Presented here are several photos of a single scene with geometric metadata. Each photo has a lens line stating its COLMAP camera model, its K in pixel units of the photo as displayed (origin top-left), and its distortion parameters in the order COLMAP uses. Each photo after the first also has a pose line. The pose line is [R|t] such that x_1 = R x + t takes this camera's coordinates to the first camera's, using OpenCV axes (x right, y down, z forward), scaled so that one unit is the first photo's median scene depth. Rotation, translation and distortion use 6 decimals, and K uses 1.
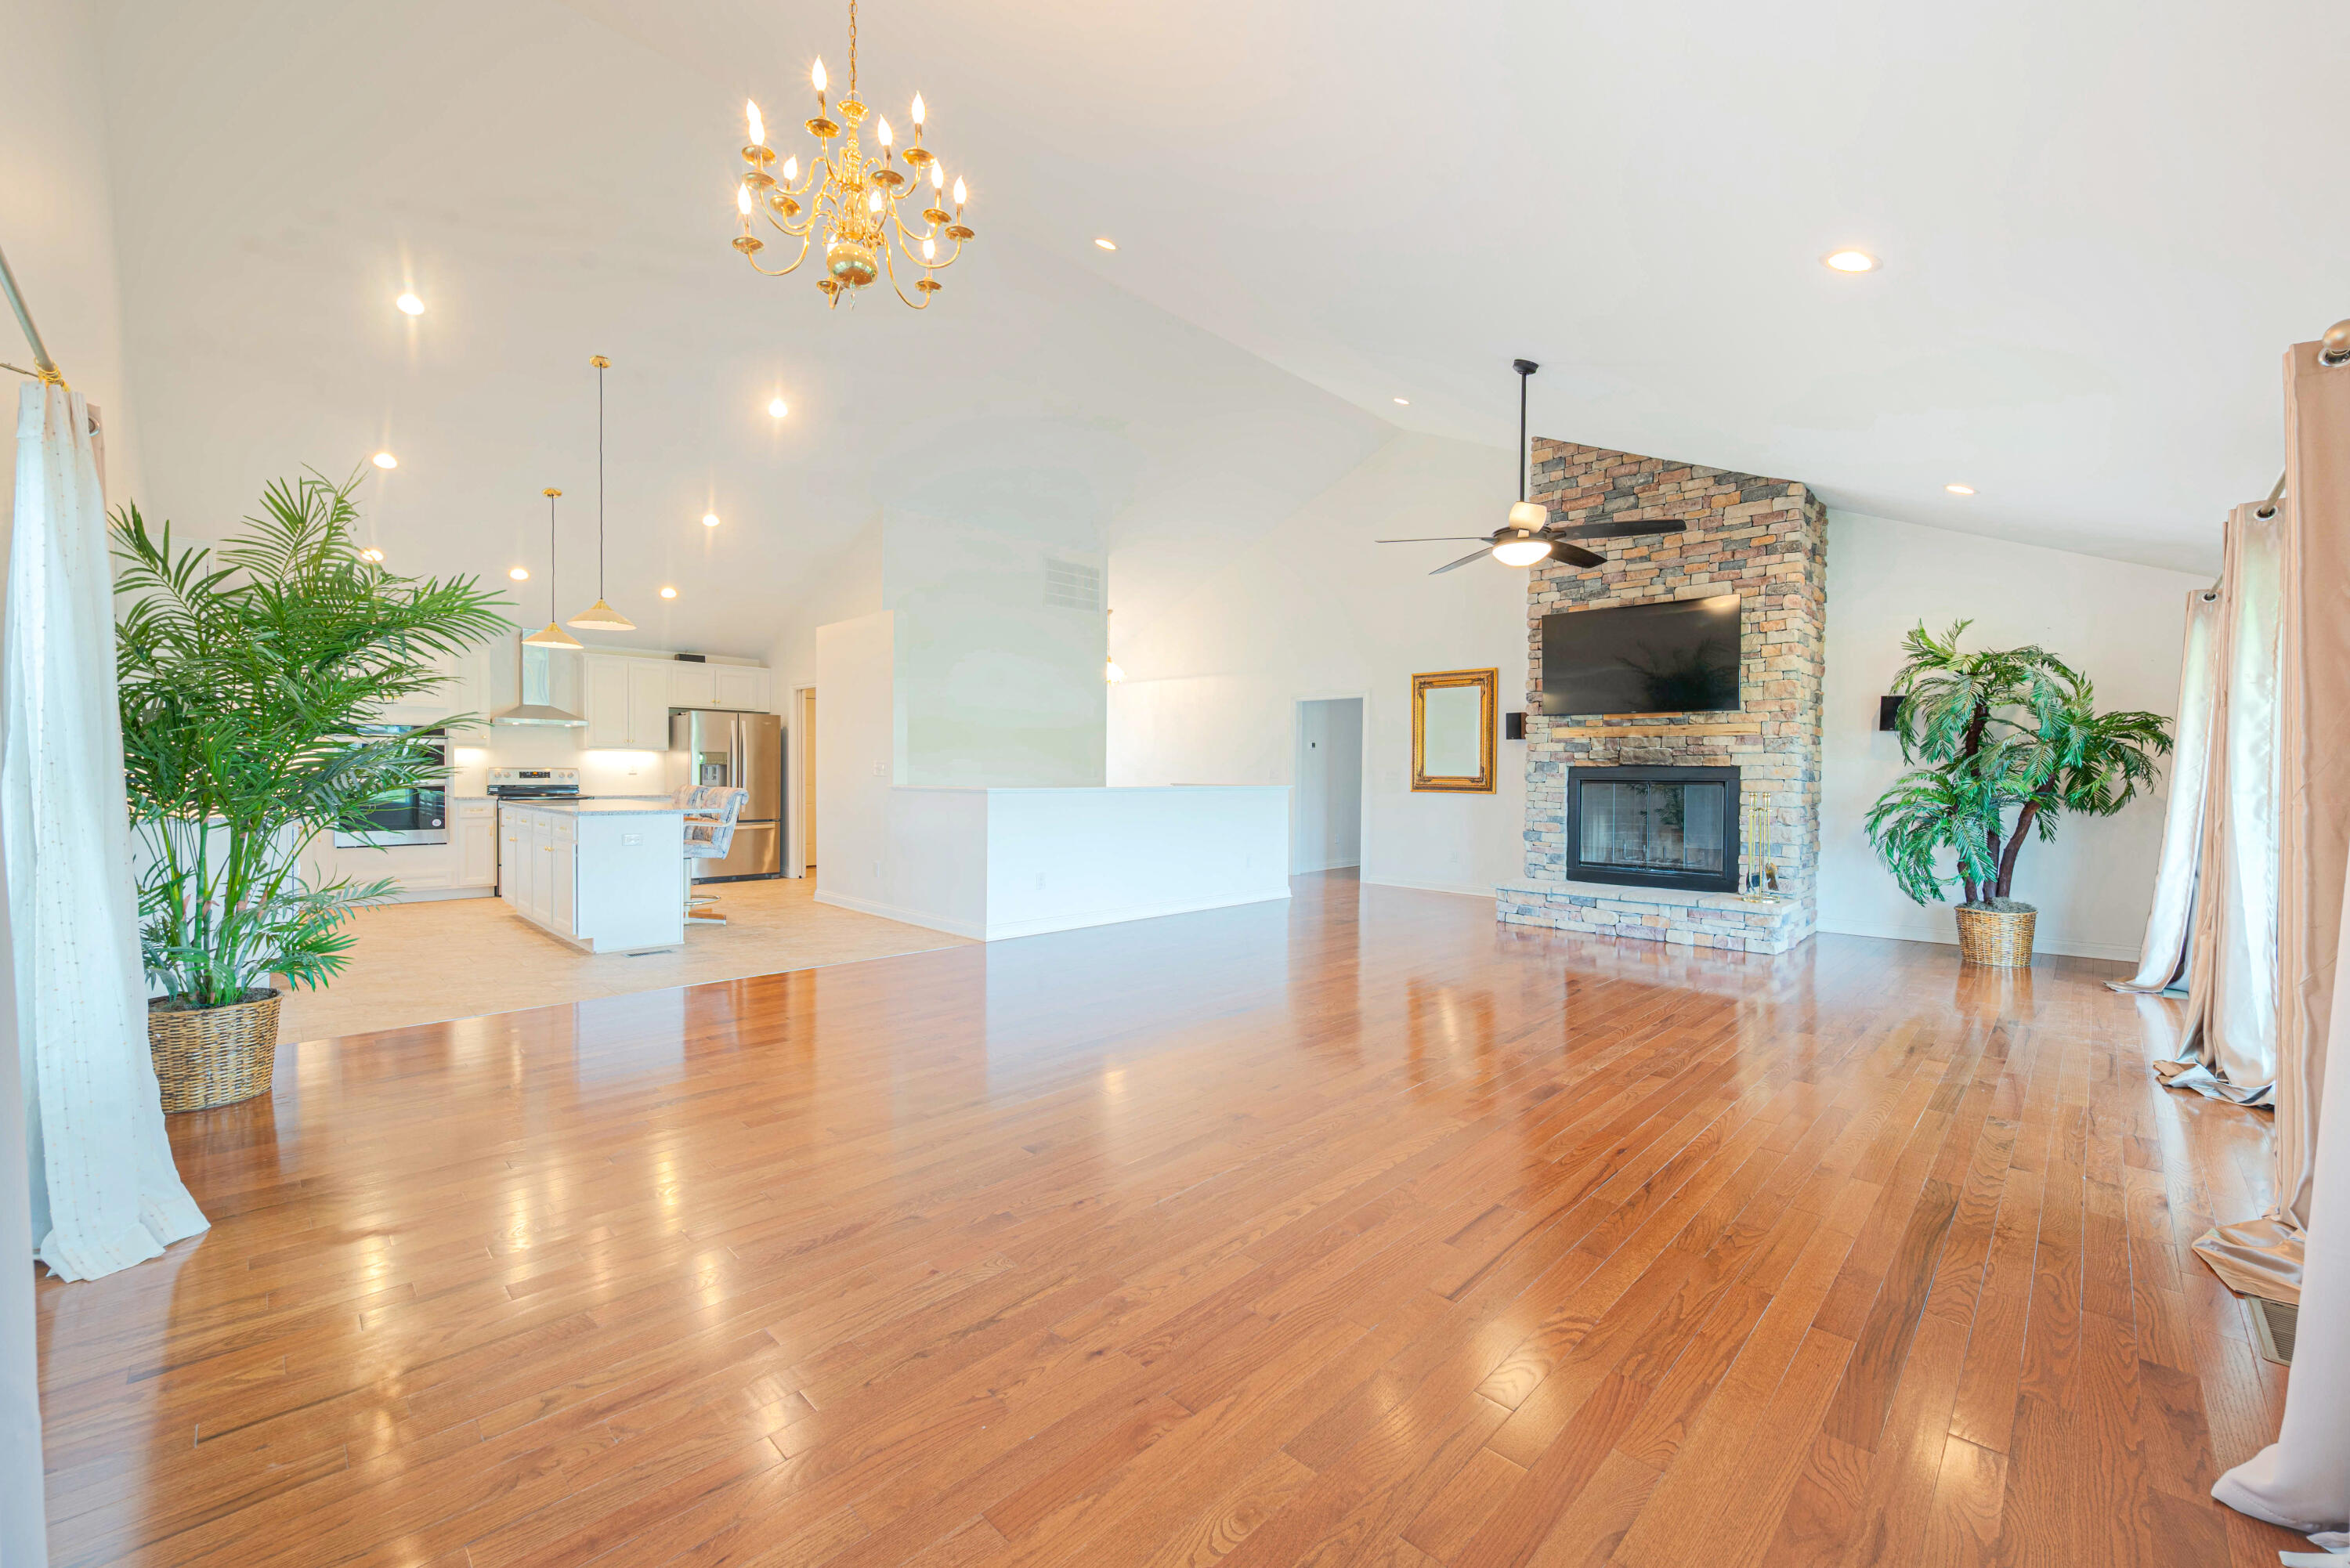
lens RADIAL K [[928.4, 0, 1177.8], [0, 928.4, 786.7], [0, 0, 1]] dist [0.001138, -0.000829]
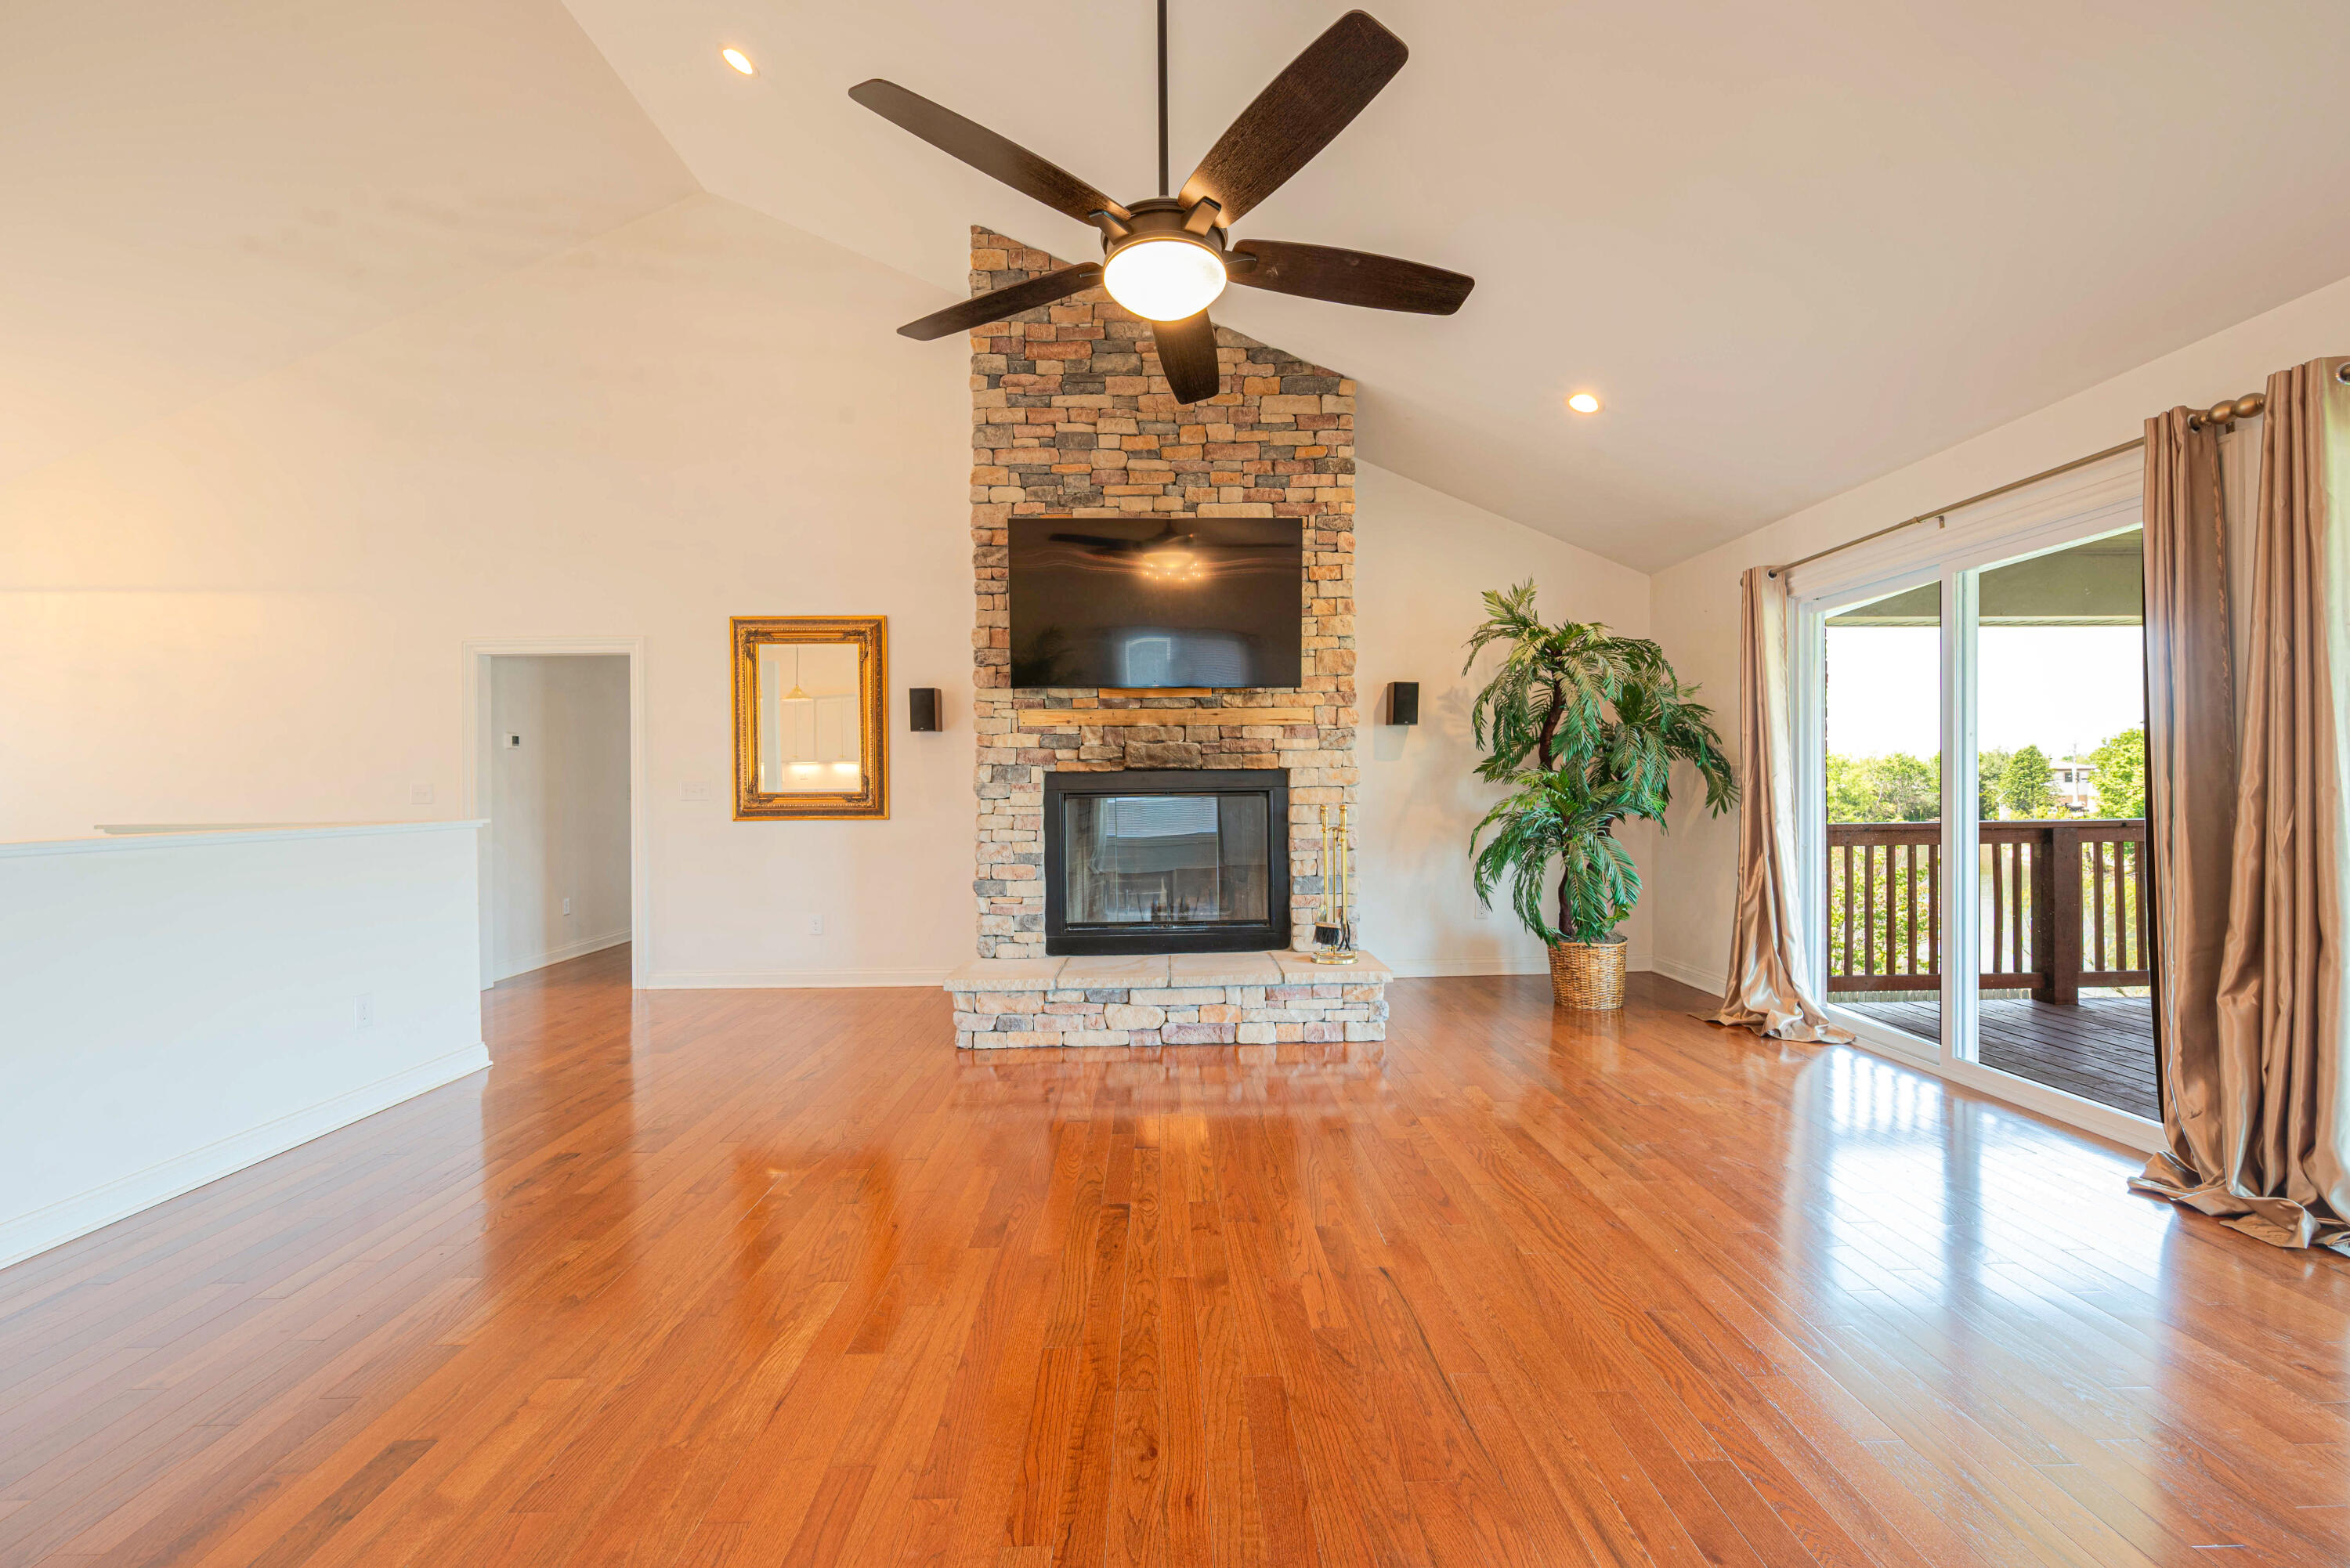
lens RADIAL K [[928.4, 0, 1177.8], [0, 928.4, 786.7], [0, 0, 1]] dist [0.001138, -0.000829]
pose [[0.695762, -0.016529, 0.718082, 0.038695], [0.028188, 0.999593, -0.004303, -0.007139], [-0.717719, 0.023235, 0.695945, 0.526963]]
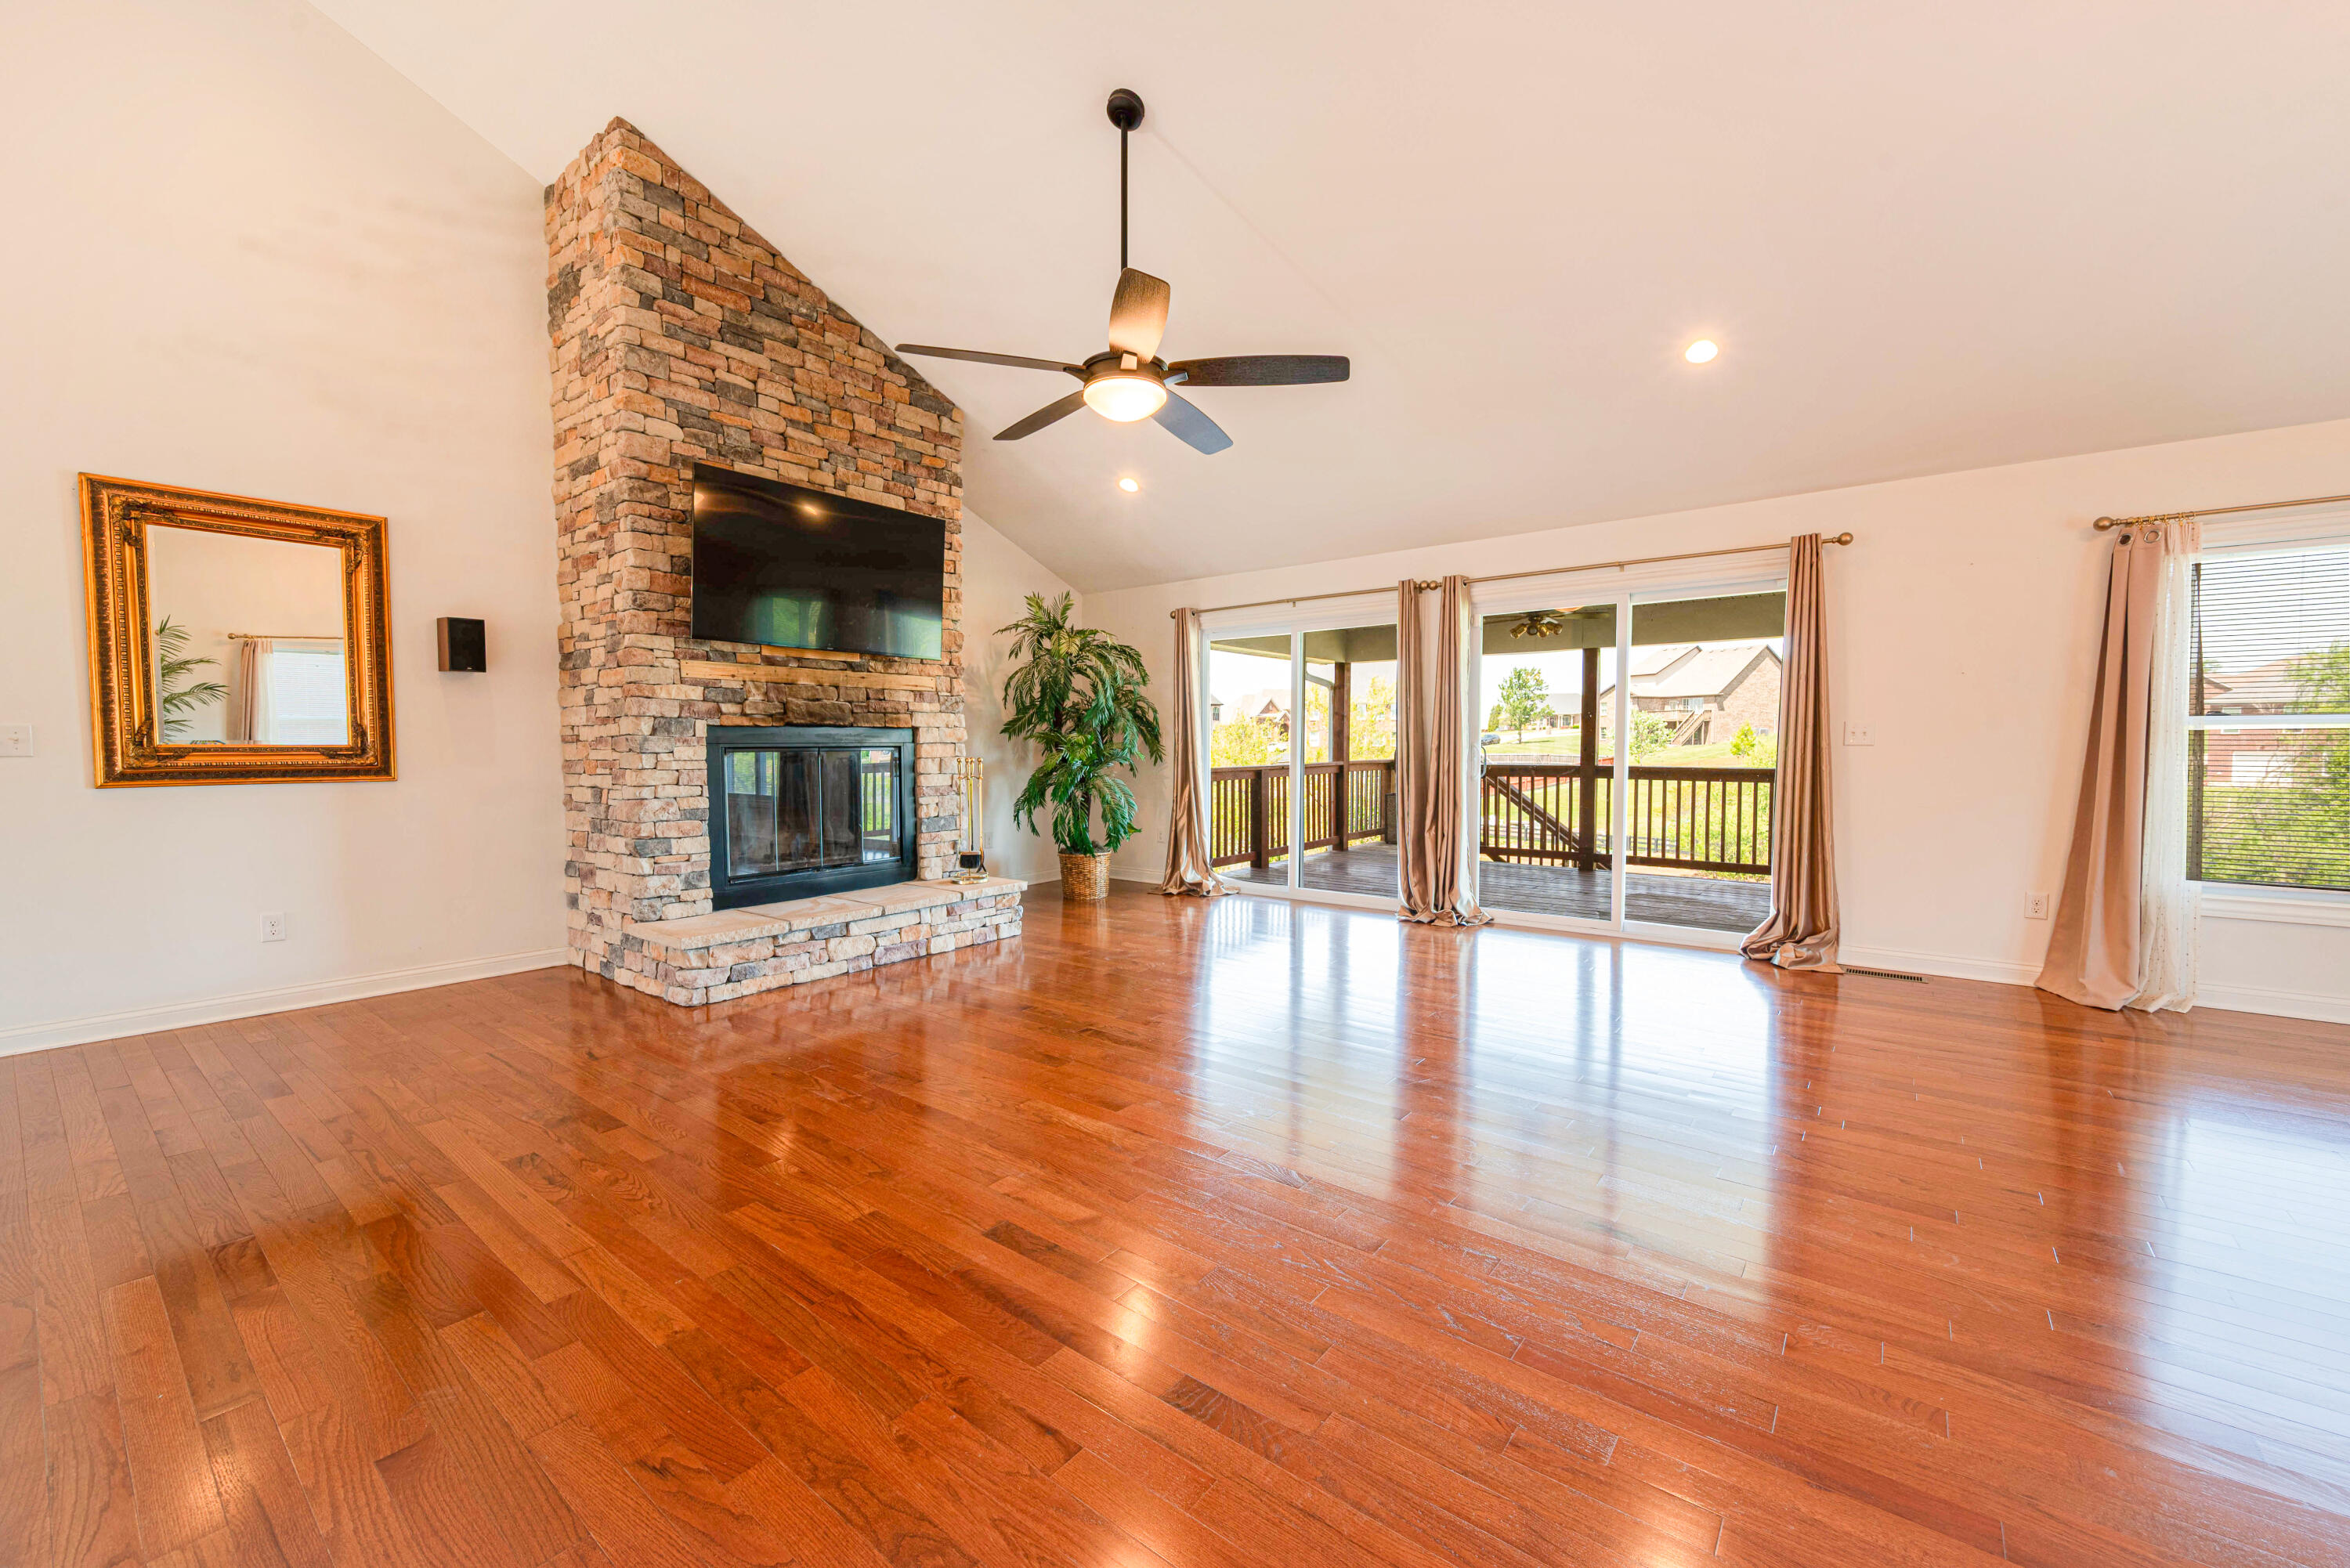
lens RADIAL K [[928.4, 0, 1177.8], [0, 928.4, 786.7], [0, 0, 1]] dist [0.001138, -0.000829]
pose [[-0.113896, -0.055009, 0.991969, -0.229818], [0.018119, 0.998185, 0.057434, -0.011659], [-0.993327, 0.024515, -0.112693, 0.795748]]
